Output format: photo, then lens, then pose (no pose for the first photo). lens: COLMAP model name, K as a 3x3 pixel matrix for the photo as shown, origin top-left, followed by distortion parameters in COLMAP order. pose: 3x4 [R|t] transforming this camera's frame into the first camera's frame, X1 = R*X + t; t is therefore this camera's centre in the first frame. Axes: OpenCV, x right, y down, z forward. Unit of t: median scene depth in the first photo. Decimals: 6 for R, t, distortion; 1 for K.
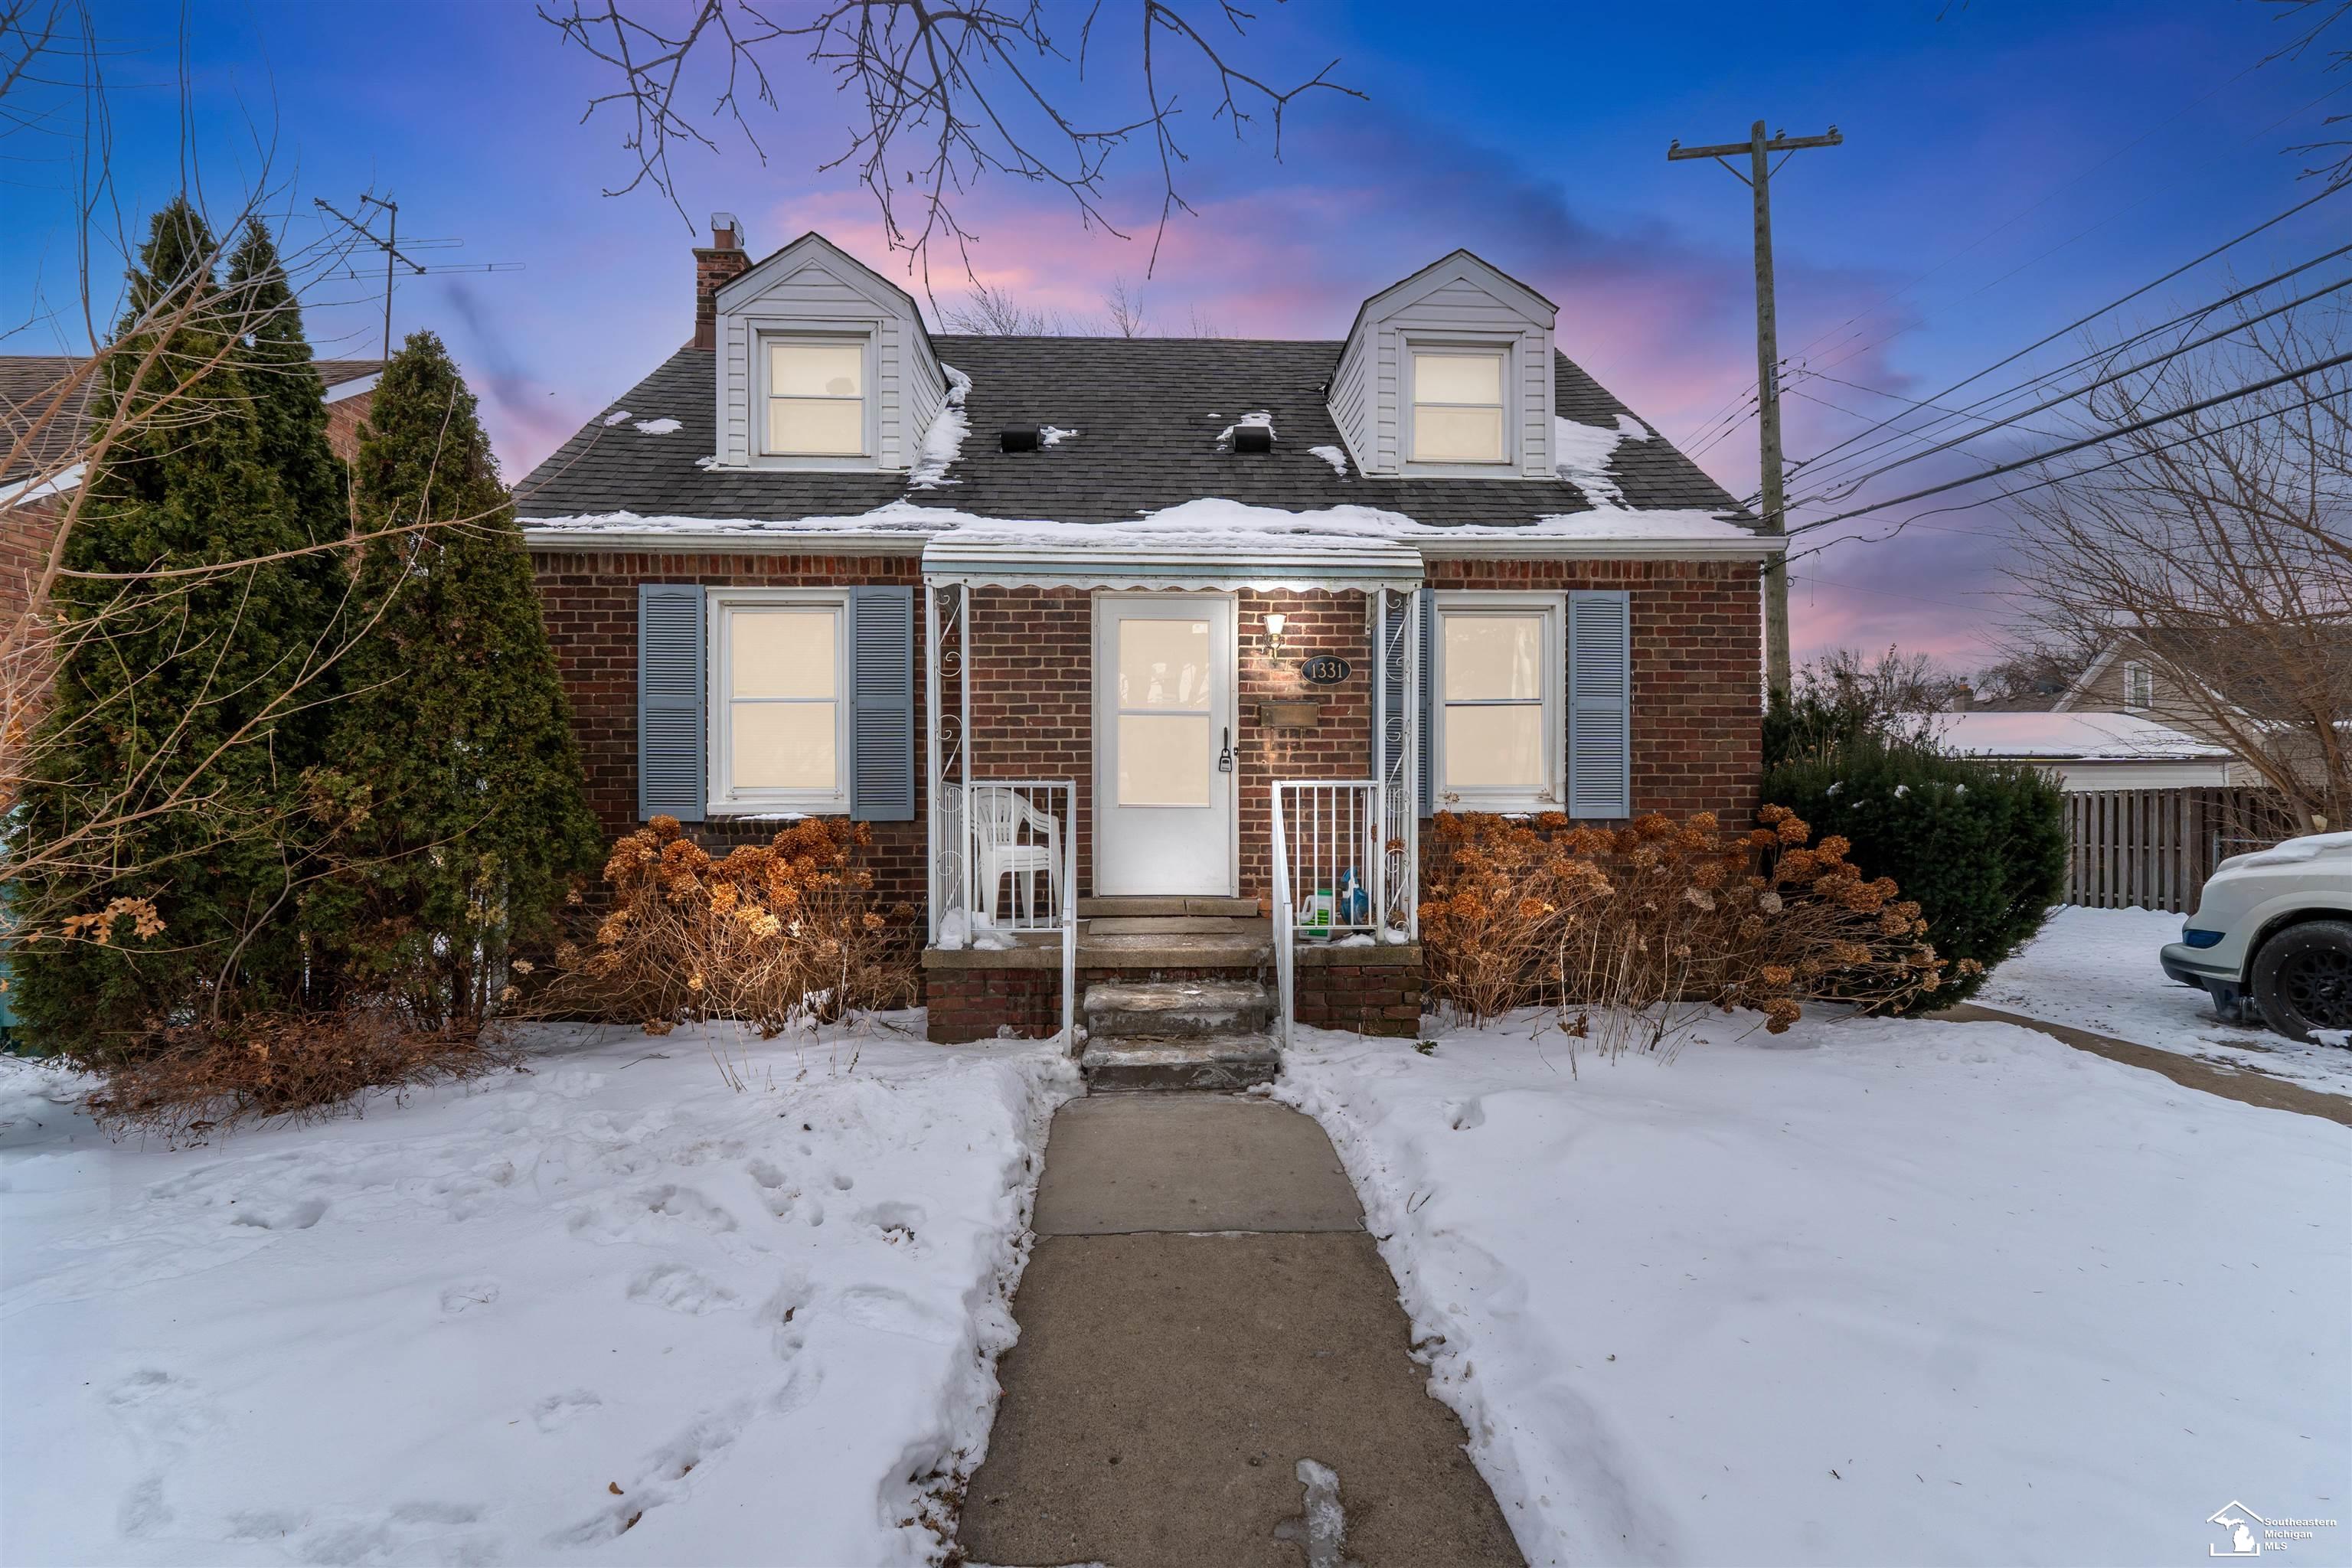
lens RADIAL K [[1009.5, 0, 1170.1], [0, 1009.5, 827.7], [0, 0, 1]] dist [0.001856, 0.000369]
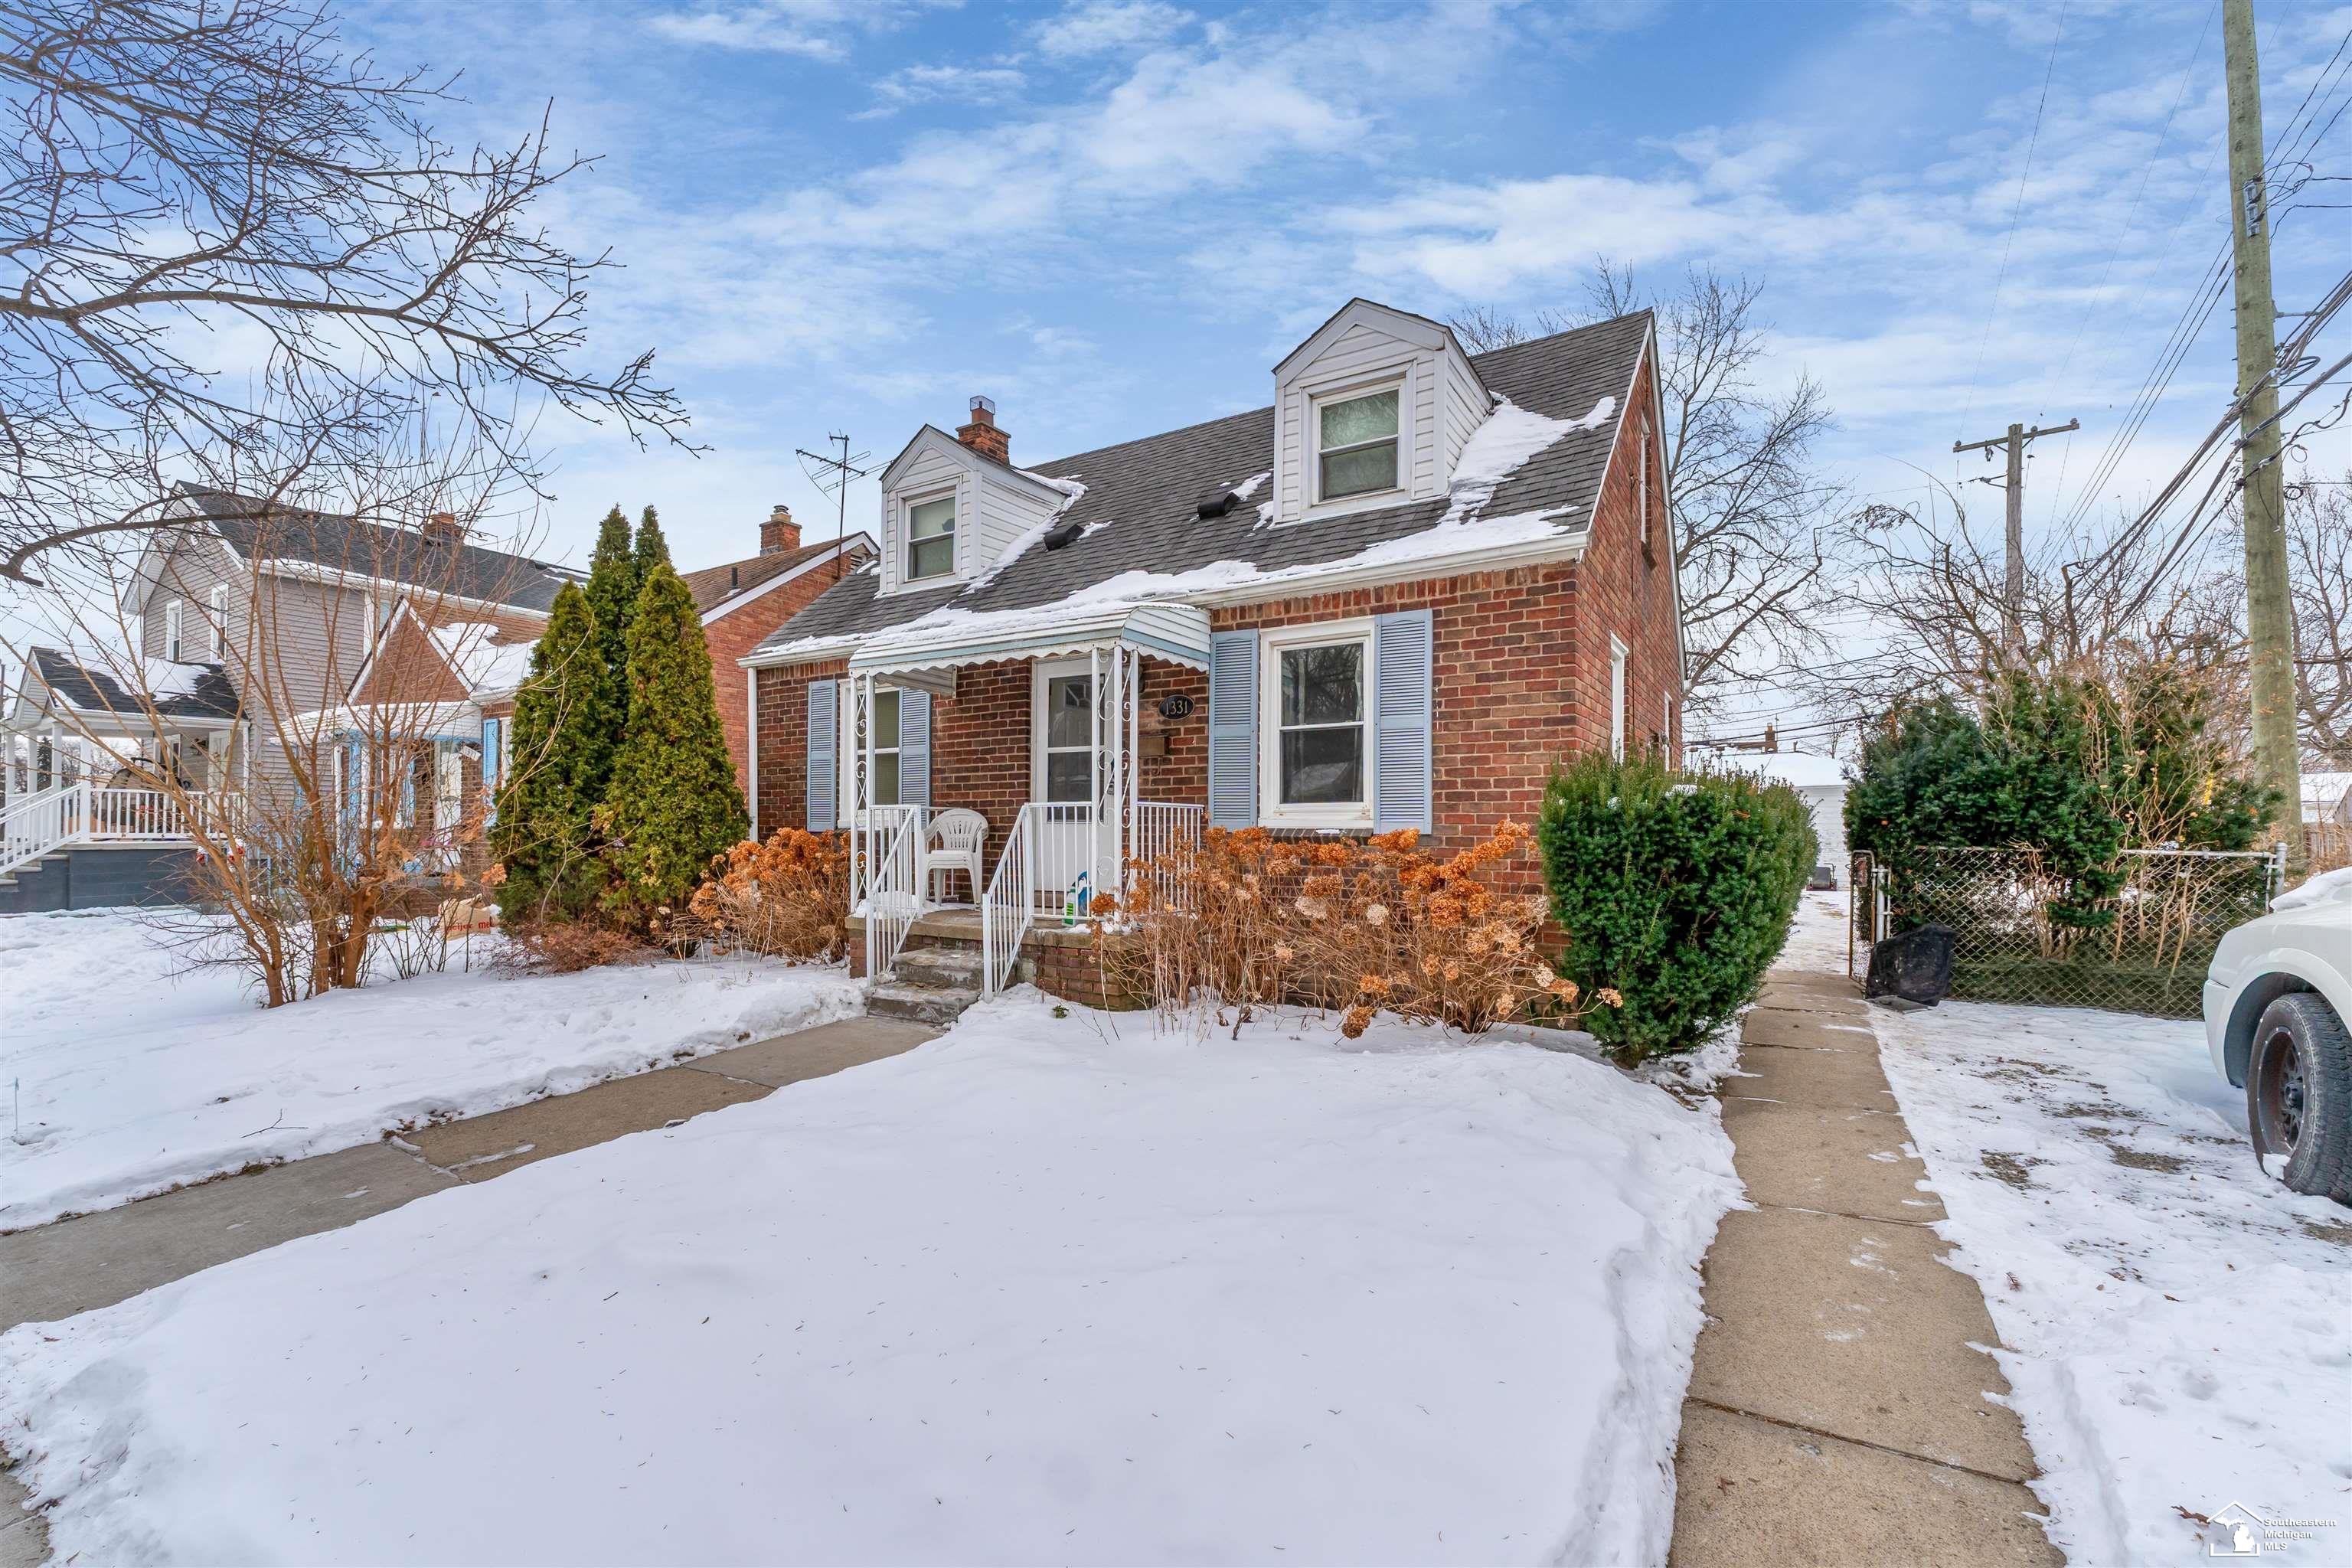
lens RADIAL K [[1024.8, 0, 1169.9], [0, 1024.8, 831.9], [0, 0, 1]] dist [0.011900, 0.000160]
pose [[0.815363, 0.005502, -0.578924, 0.838210], [-0.012389, 0.999892, -0.007946, -0.000159], [0.578817, 0.013651, 0.815343, 0.015724]]
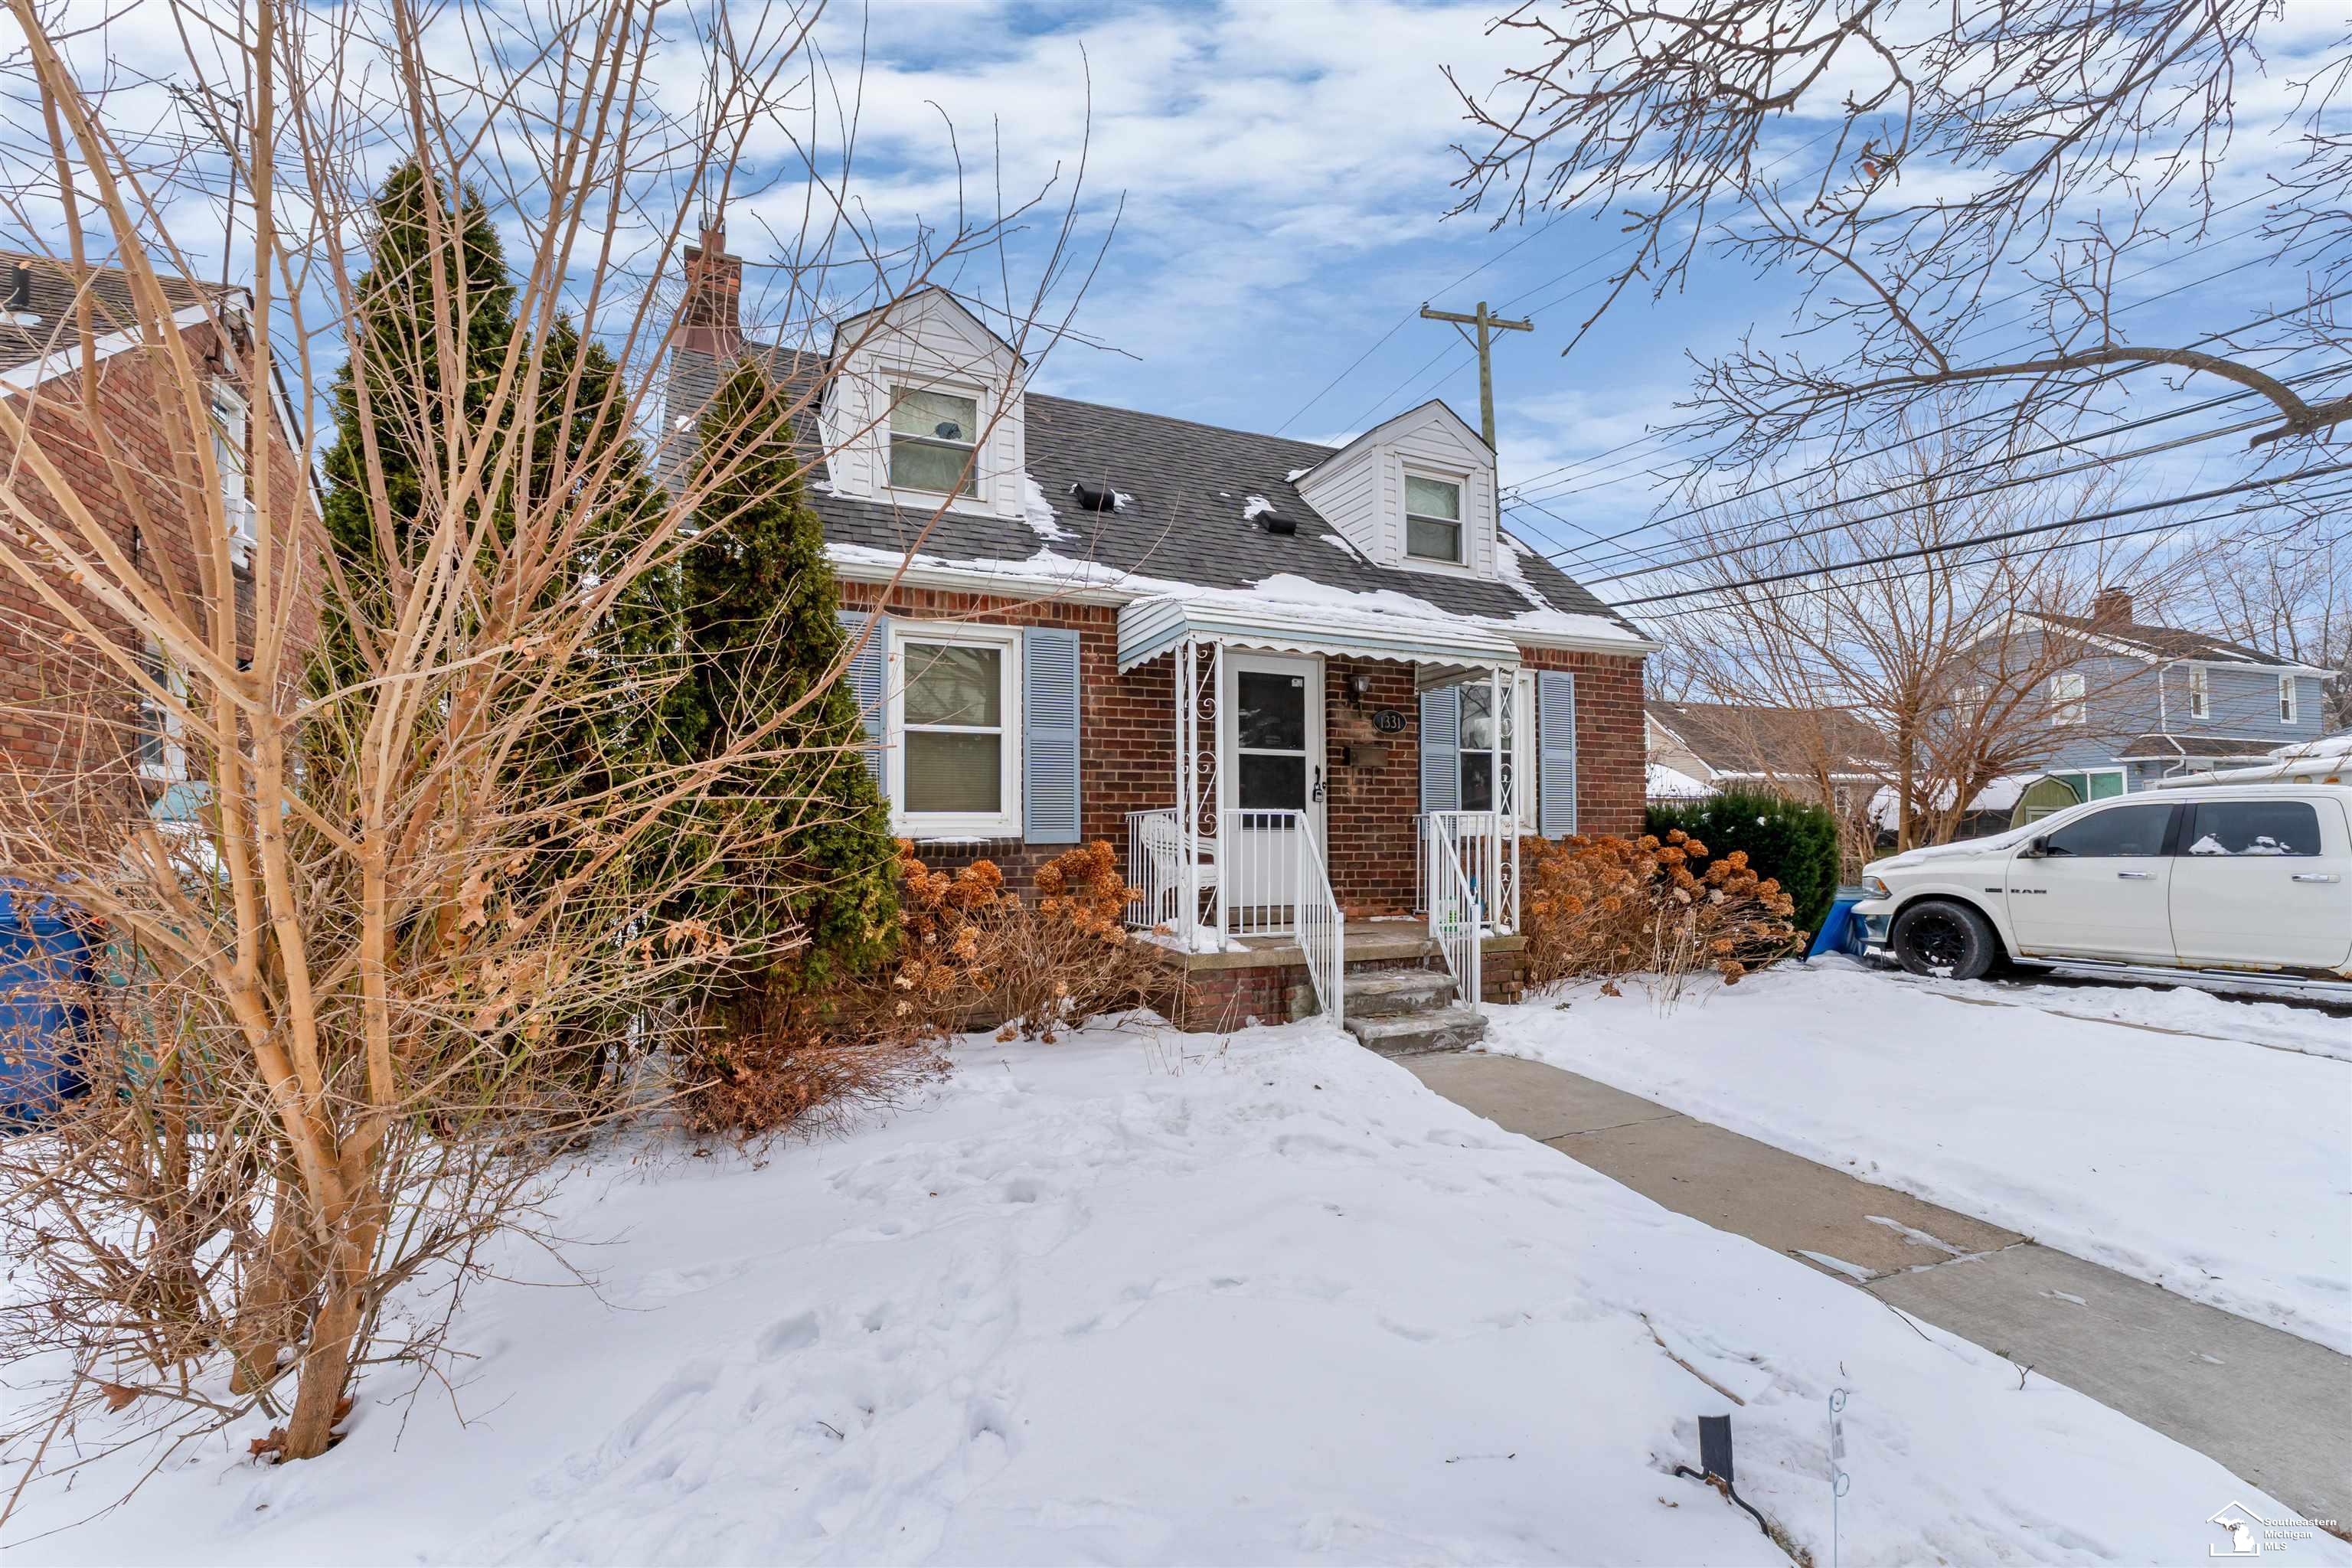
lens RADIAL K [[1013.8, 0, 1173.4], [0, 1013.8, 817.9], [0, 0, 1]] dist [0.003627, 0.000064]
pose [[0.926578, 0.006369, 0.376049, -0.558573], [0.007845, 0.999312, -0.036257, 0.005917], [-0.376021, 0.036545, 0.925890, -0.055455]]
